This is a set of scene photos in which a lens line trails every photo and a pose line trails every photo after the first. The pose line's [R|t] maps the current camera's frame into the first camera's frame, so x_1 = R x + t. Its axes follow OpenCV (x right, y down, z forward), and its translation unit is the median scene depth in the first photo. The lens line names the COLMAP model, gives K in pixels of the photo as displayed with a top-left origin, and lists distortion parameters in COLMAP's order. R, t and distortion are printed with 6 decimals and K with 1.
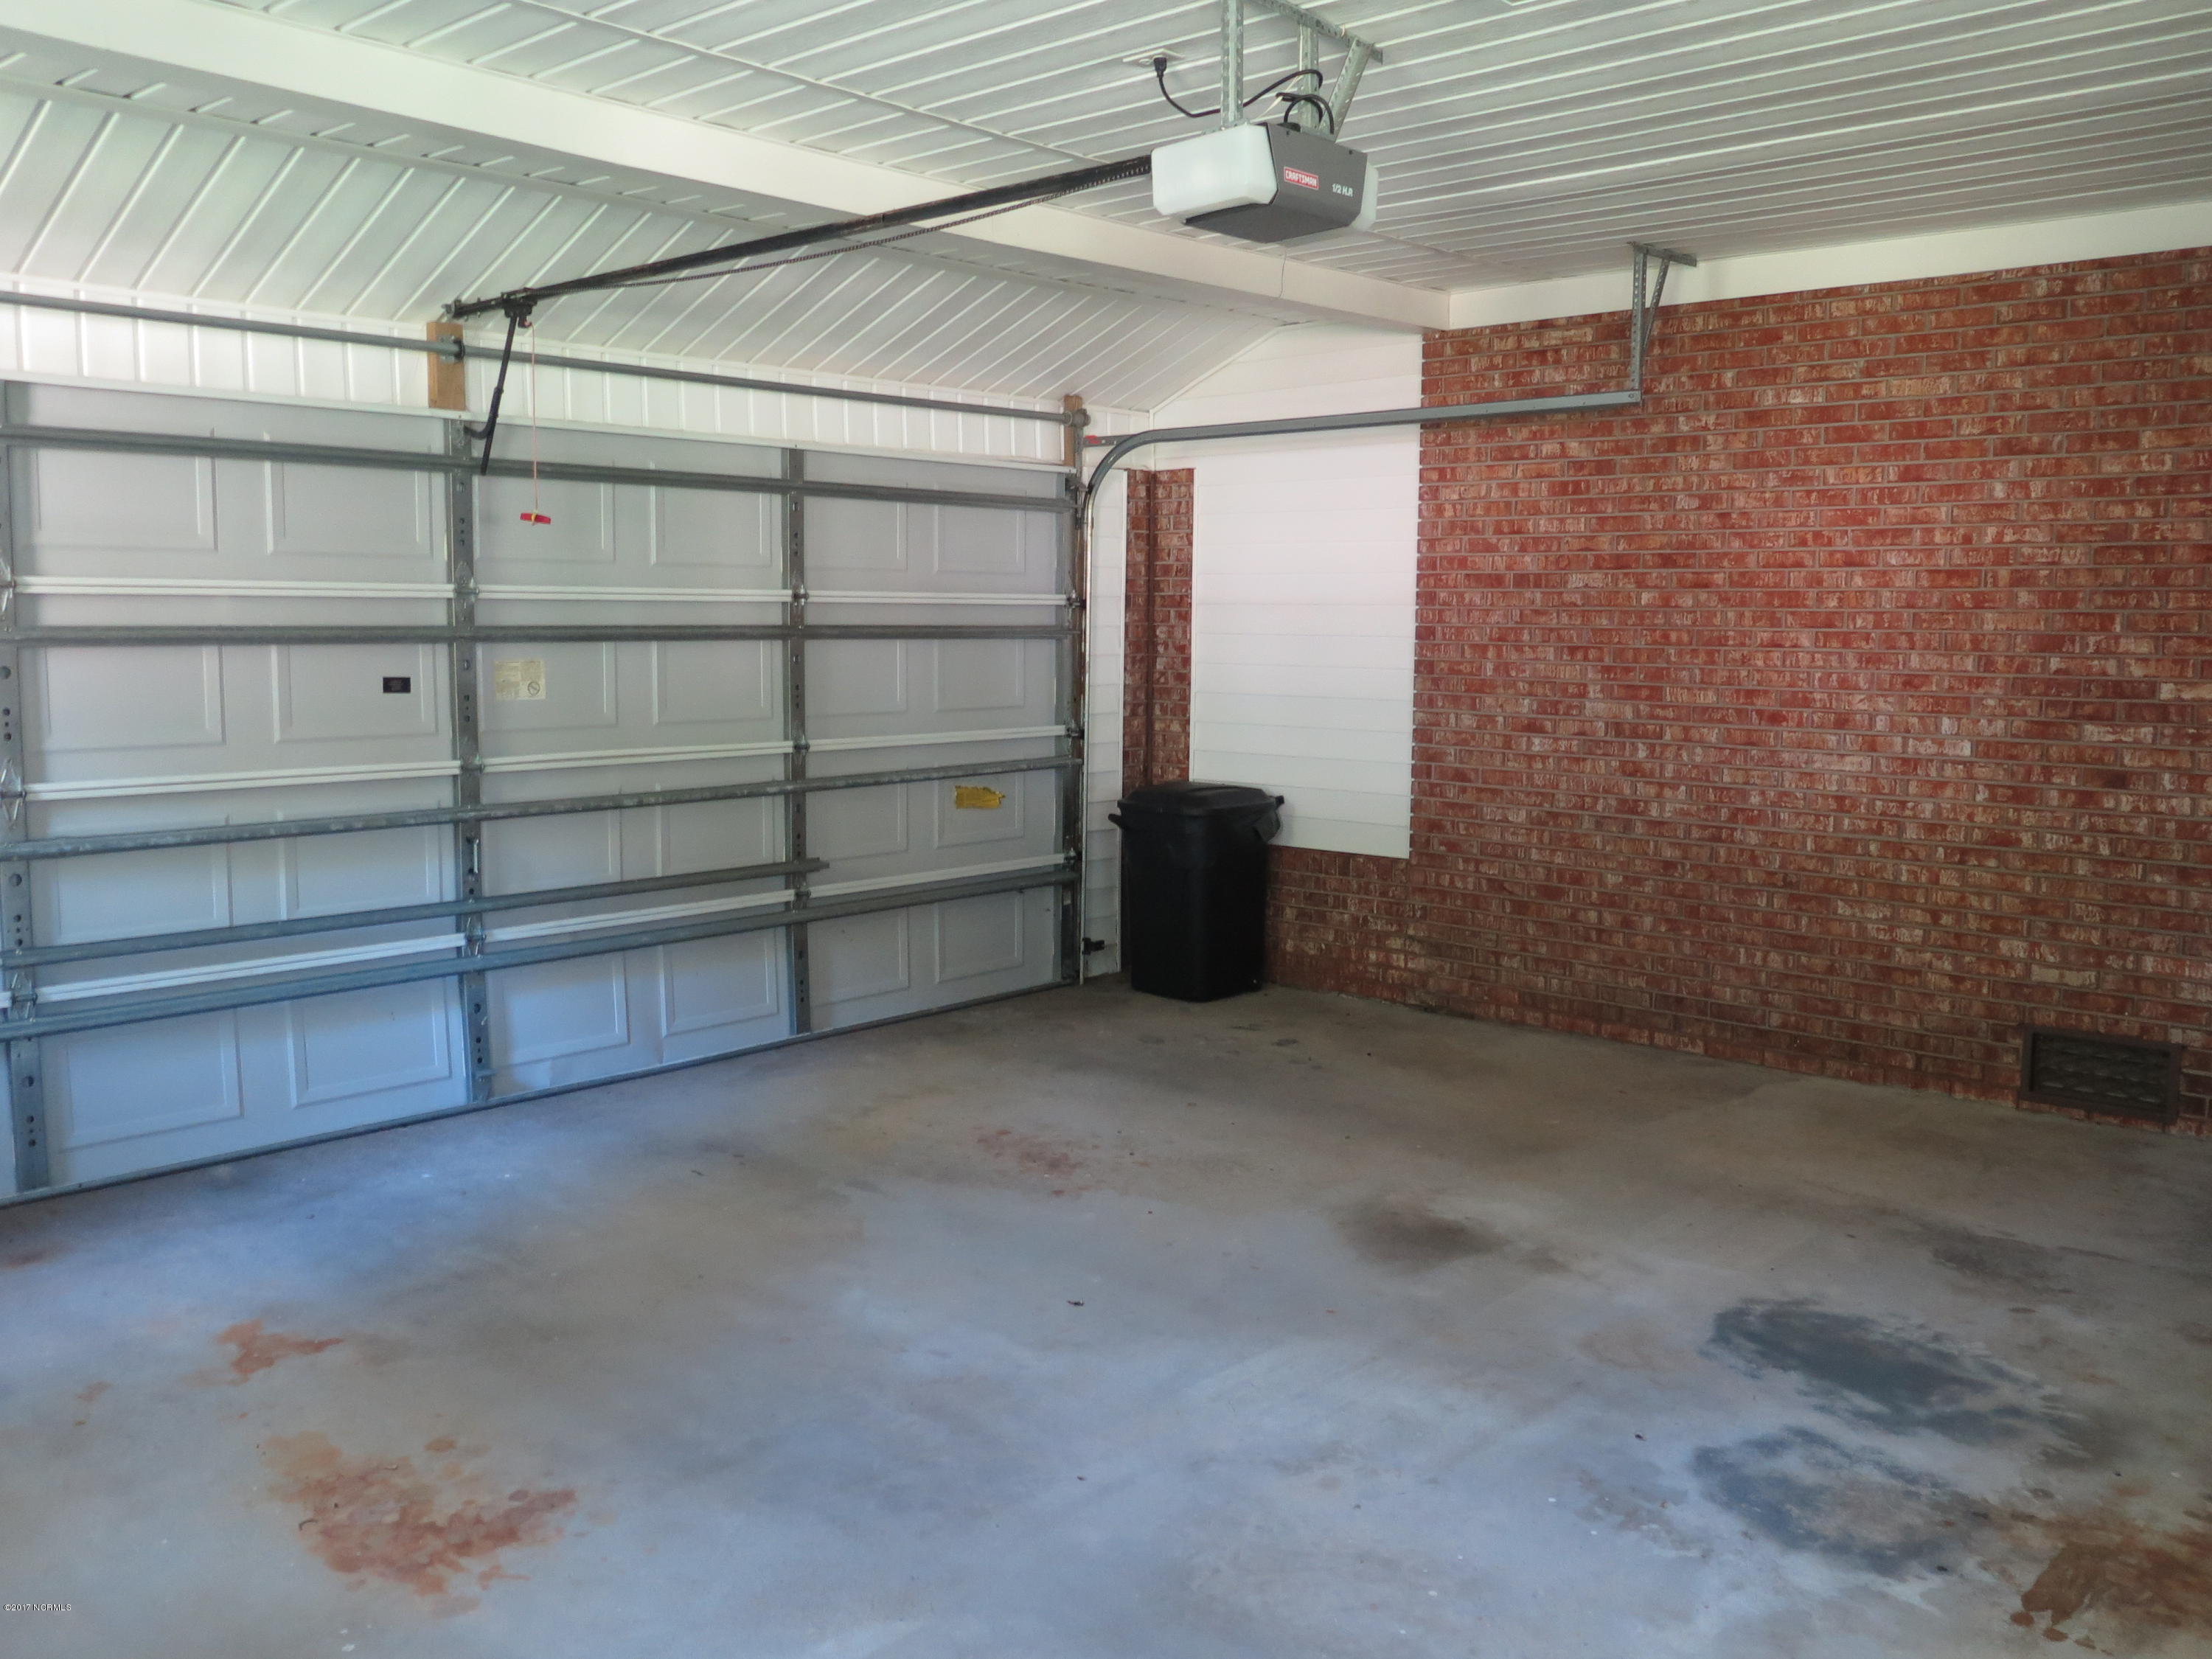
lens RADIAL K [[1845.9, 0, 1102.1], [0, 1845.9, 831.5], [0, 0, 1]] dist [-0.018136, 0.006389]
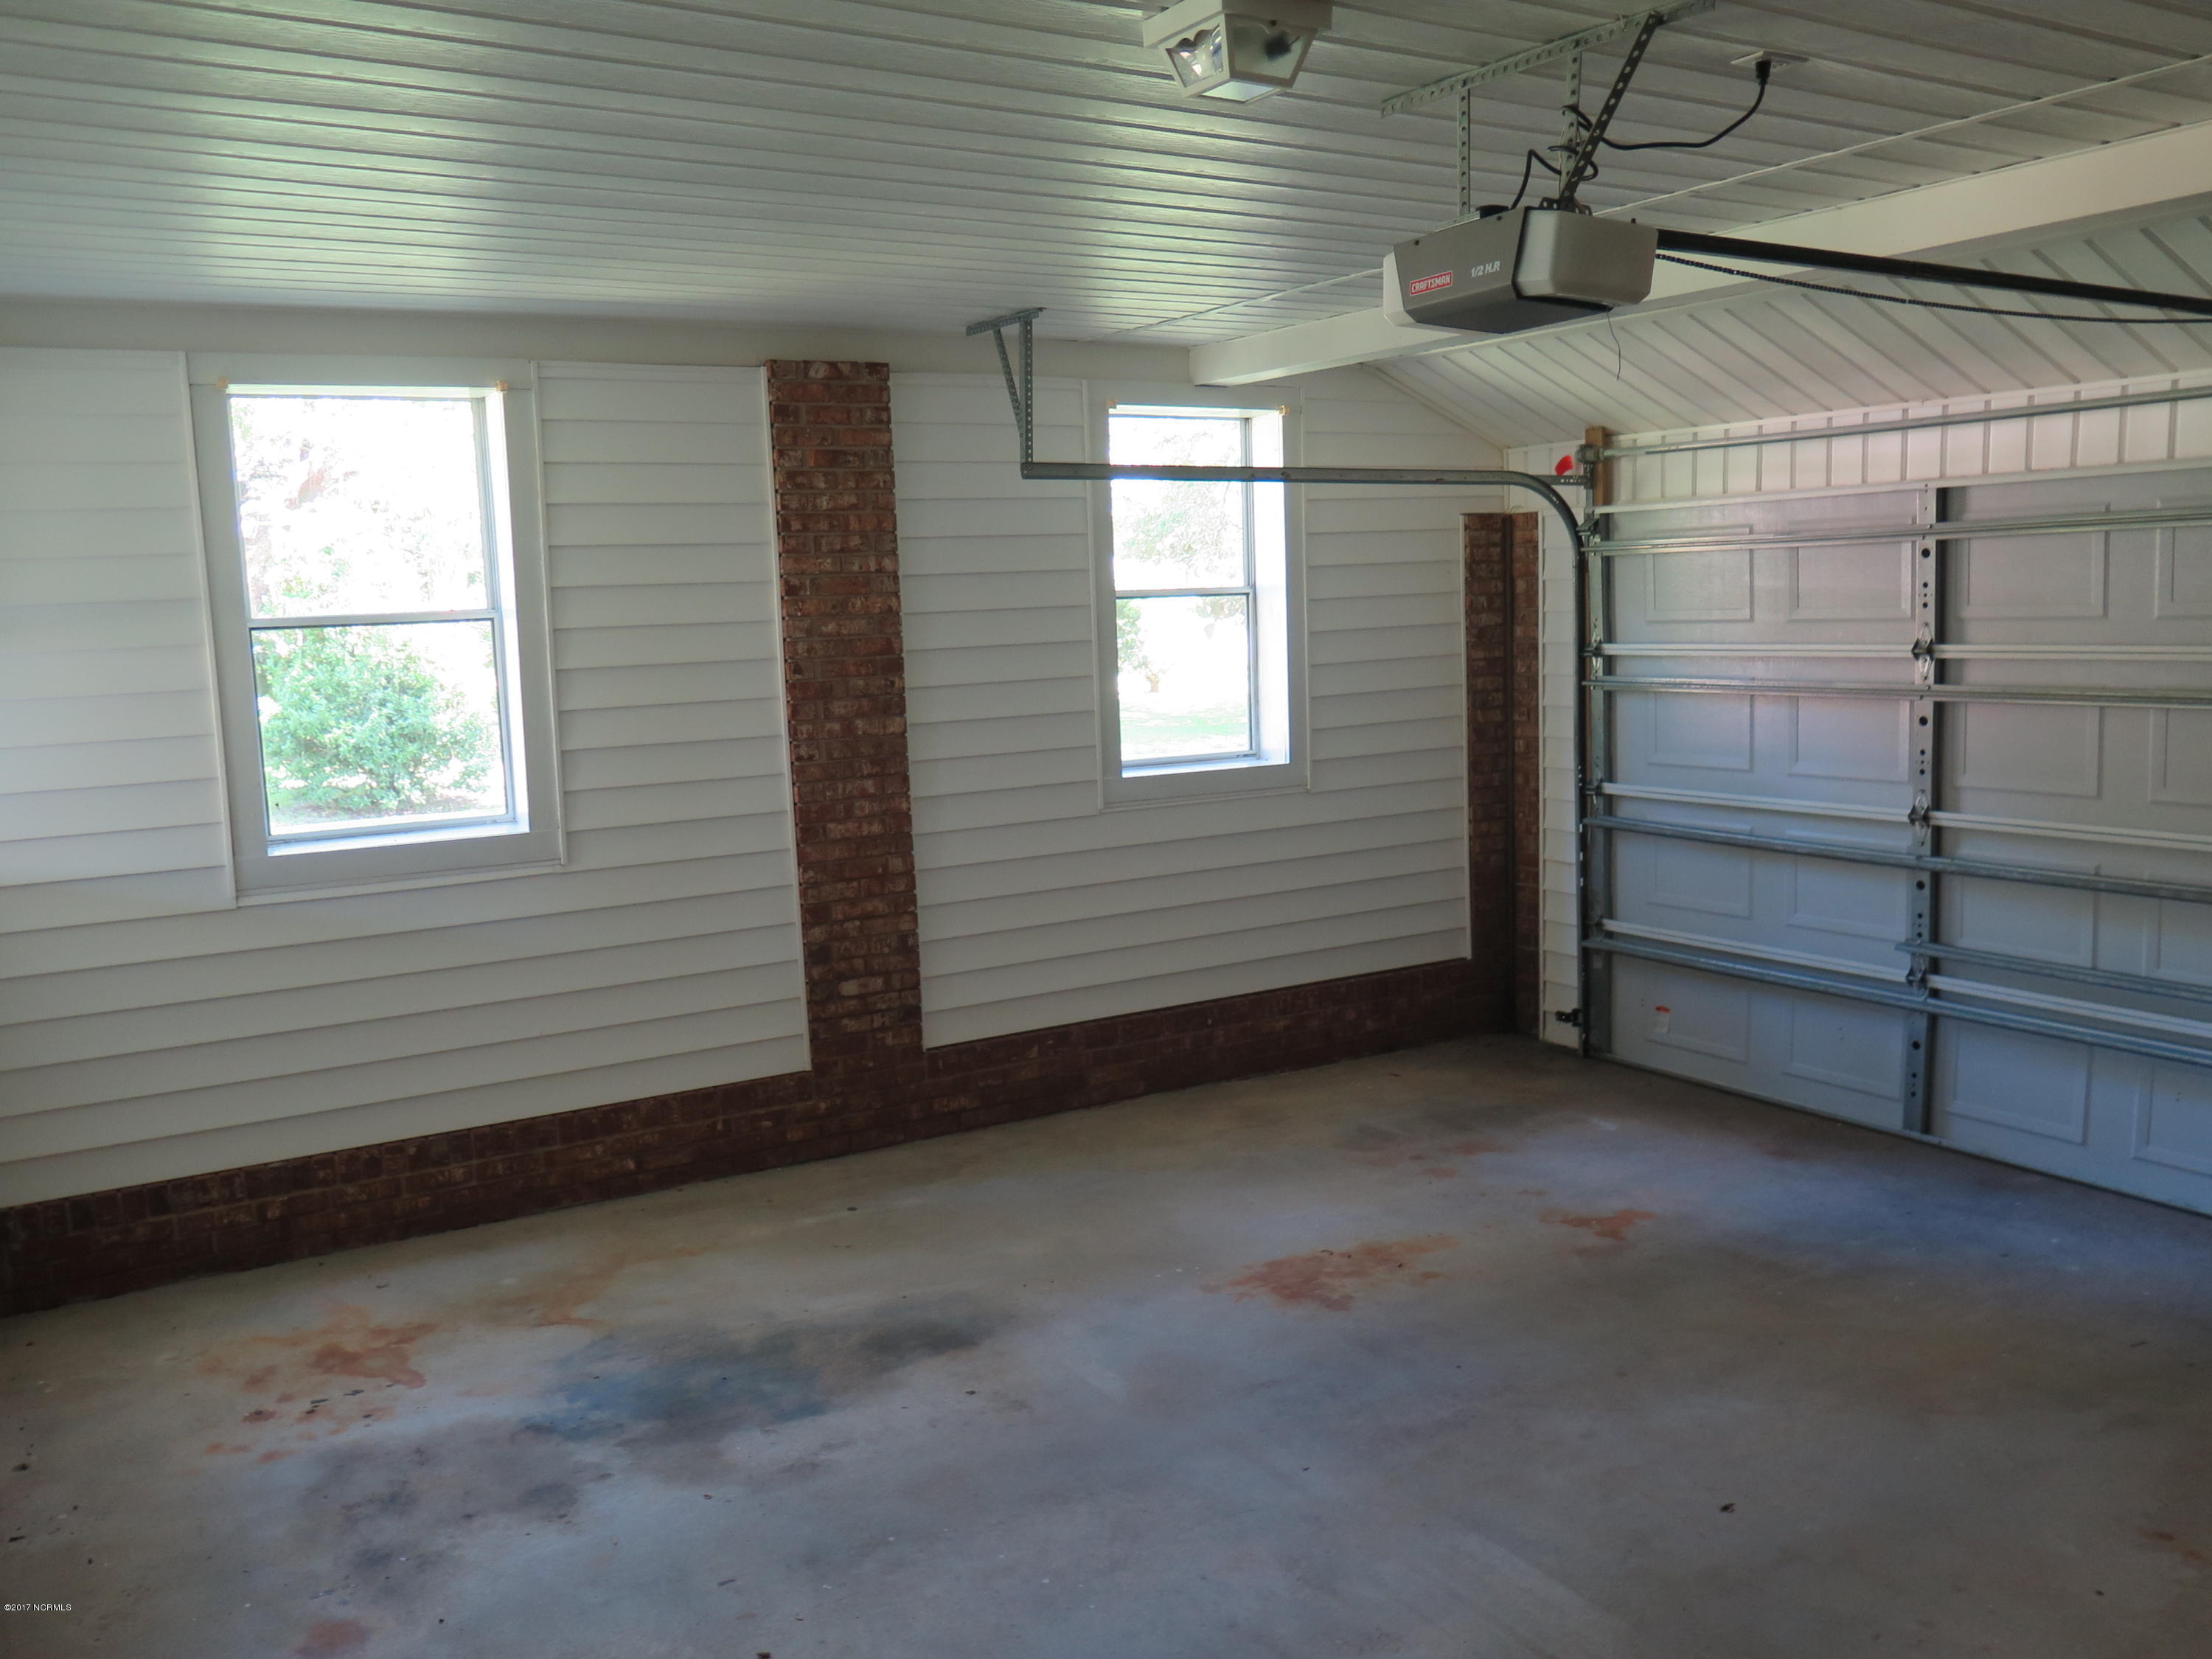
lens RADIAL K [[1845.9, 0, 1102.1], [0, 1845.9, 831.5], [0, 0, 1]] dist [-0.018136, 0.006389]
pose [[-0.284260, 0.114407, -0.951897, 0.914486], [-0.089078, 0.985408, 0.145036, -0.170865], [0.954600, 0.126021, -0.269921, 0.957429]]
